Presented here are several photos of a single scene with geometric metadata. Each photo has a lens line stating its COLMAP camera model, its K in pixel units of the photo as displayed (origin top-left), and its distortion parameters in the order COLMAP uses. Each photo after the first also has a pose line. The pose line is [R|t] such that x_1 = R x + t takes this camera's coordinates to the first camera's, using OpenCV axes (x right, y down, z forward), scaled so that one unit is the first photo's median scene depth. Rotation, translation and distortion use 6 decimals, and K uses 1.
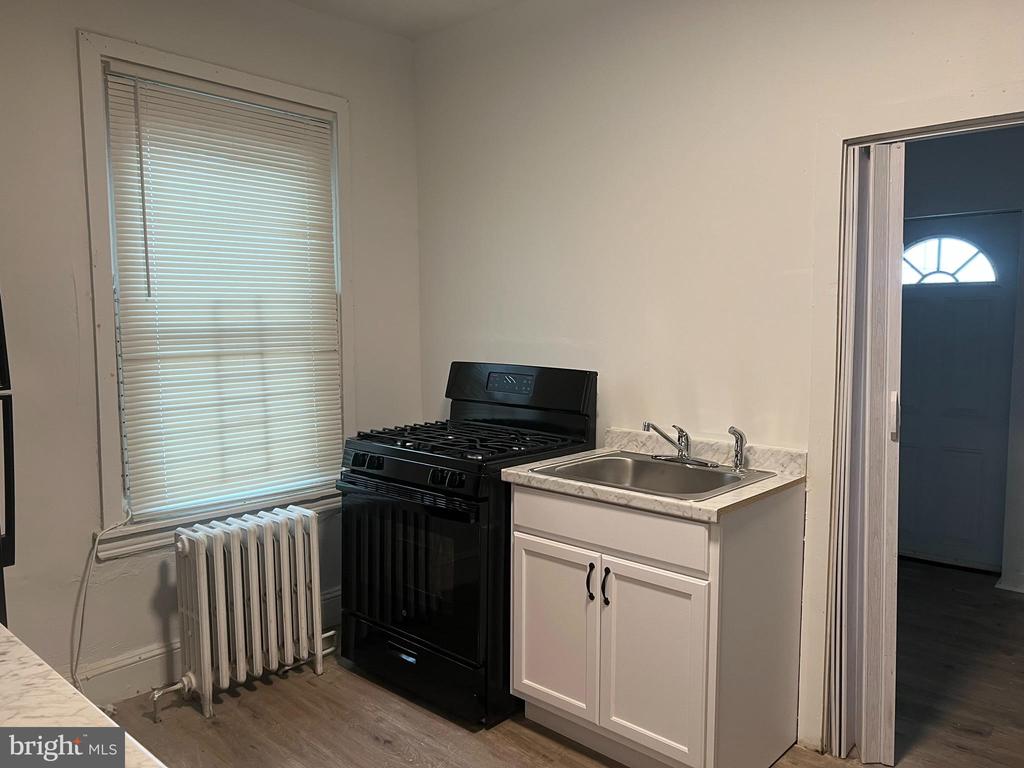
lens RADIAL K [[767.7, 0, 514.0], [0, 767.7, 390.1], [0, 0, 1]] dist [0.047079, -0.016824]
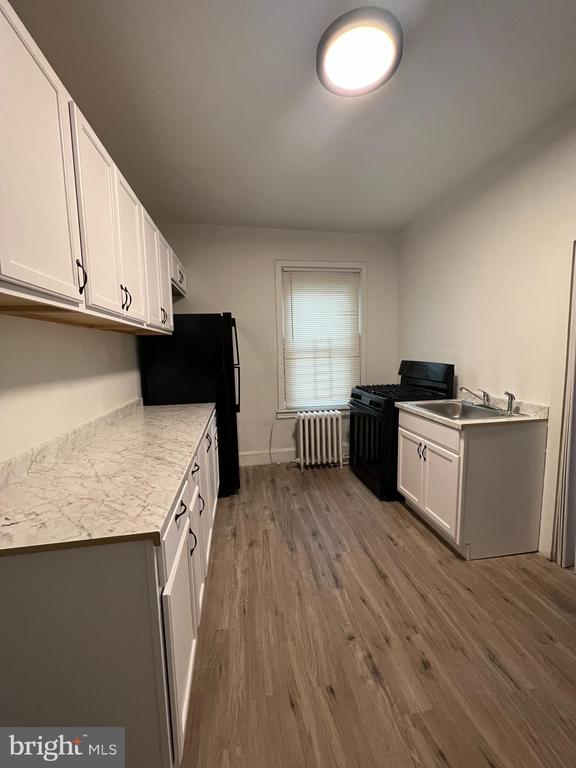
lens RADIAL K [[303.6, 0, 285.3], [0, 303.6, 381.0], [0, 0, 1]] dist [0.000136, -0.000385]
pose [[0.789180, 0.048308, -0.612259, 0.282365], [-0.036458, 0.998829, 0.031815, 0.014211], [0.613079, -0.002786, 0.790017, -0.008868]]
